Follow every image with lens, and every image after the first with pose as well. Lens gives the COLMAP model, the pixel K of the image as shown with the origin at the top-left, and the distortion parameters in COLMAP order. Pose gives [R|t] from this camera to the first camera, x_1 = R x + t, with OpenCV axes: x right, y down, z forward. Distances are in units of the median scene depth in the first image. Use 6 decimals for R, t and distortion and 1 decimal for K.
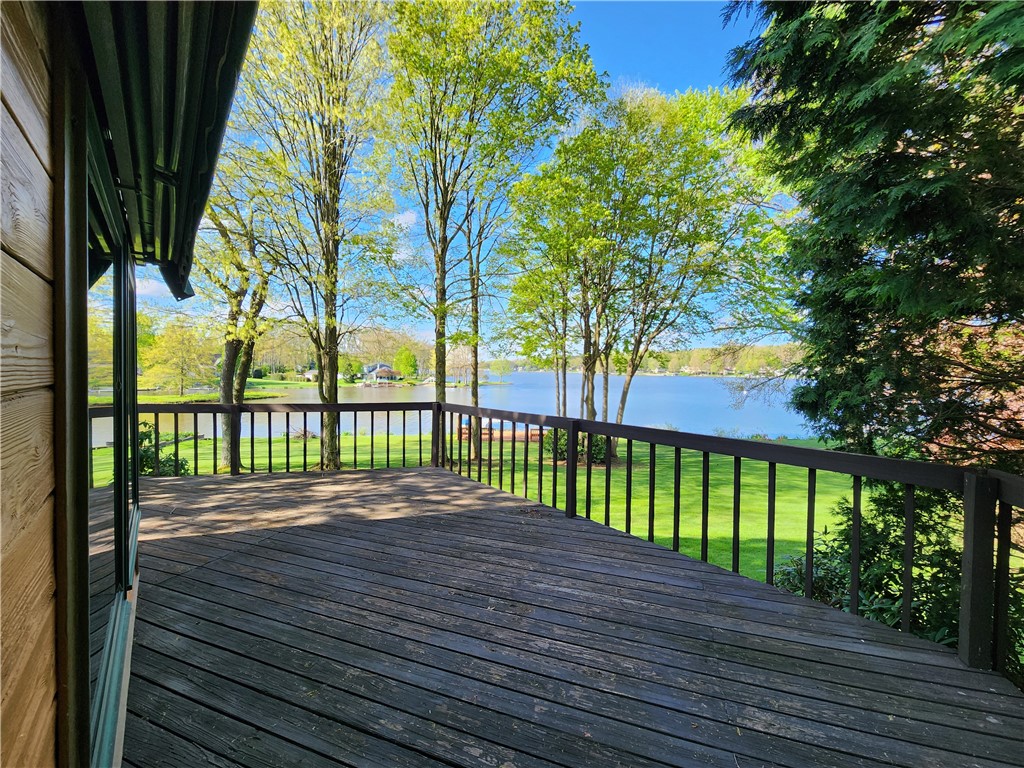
lens RADIAL K [[416.1, 0, 510.5], [0, 416.1, 381.3], [0, 0, 1]] dist [0.004320, -0.000930]
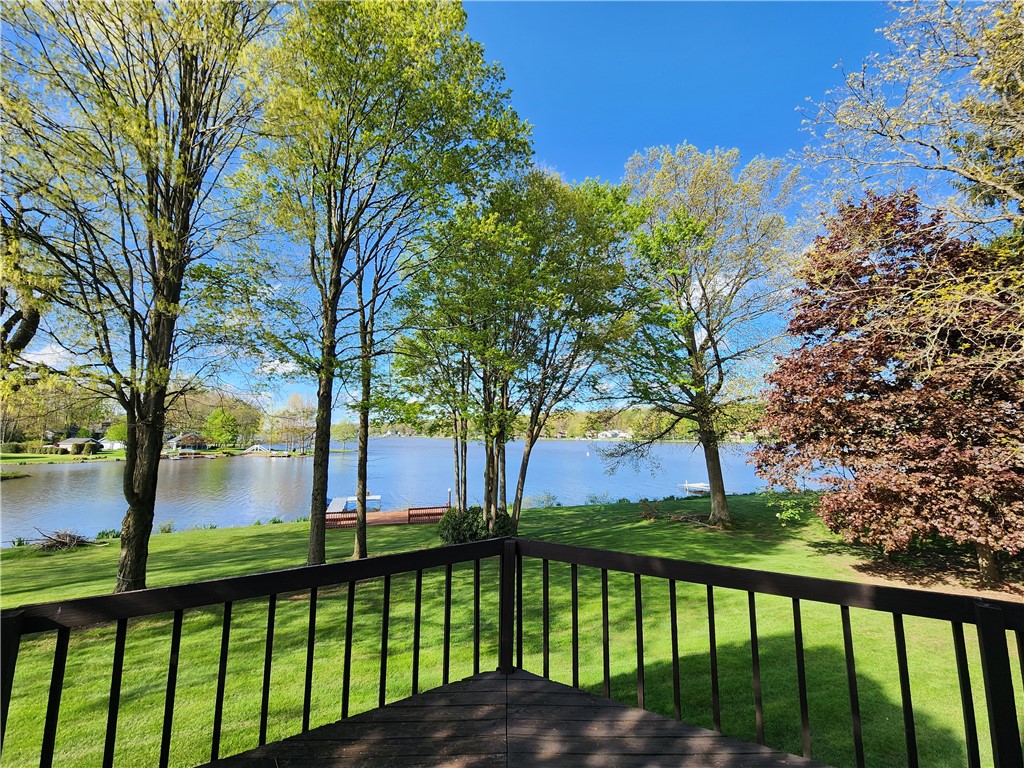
lens RADIAL K [[416.1, 0, 508.9], [0, 416.1, 373.9], [0, 0, 1]] dist [0.004320, -0.000930]
pose [[0.935436, 0.044847, 0.350640, -0.122109], [0.015437, 0.985791, -0.167266, -0.022787], [-0.353159, 0.161879, 0.921452, 0.159058]]
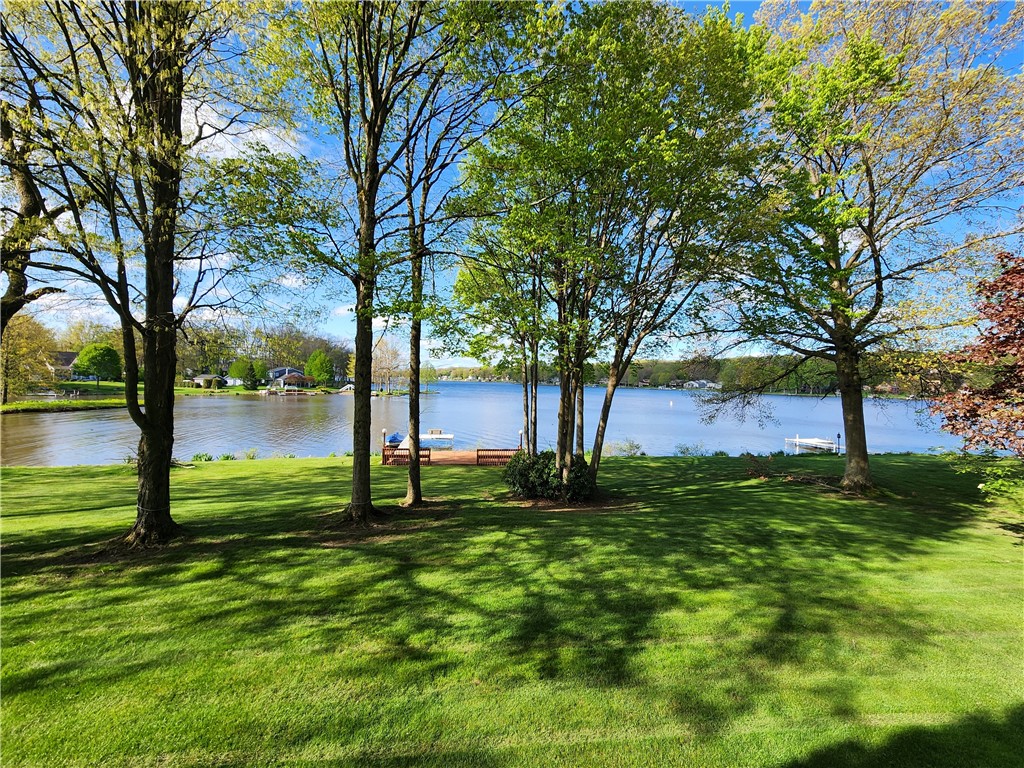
lens RADIAL K [[416.1, 0, 508.0], [0, 416.1, 372.0], [0, 0, 1]] dist [0.004320, -0.000930]
pose [[0.984482, 0.021123, 0.174213, -0.059472], [-0.013181, 0.998826, -0.046618, 0.003027], [-0.174993, 0.043598, 0.983604, 0.340011]]
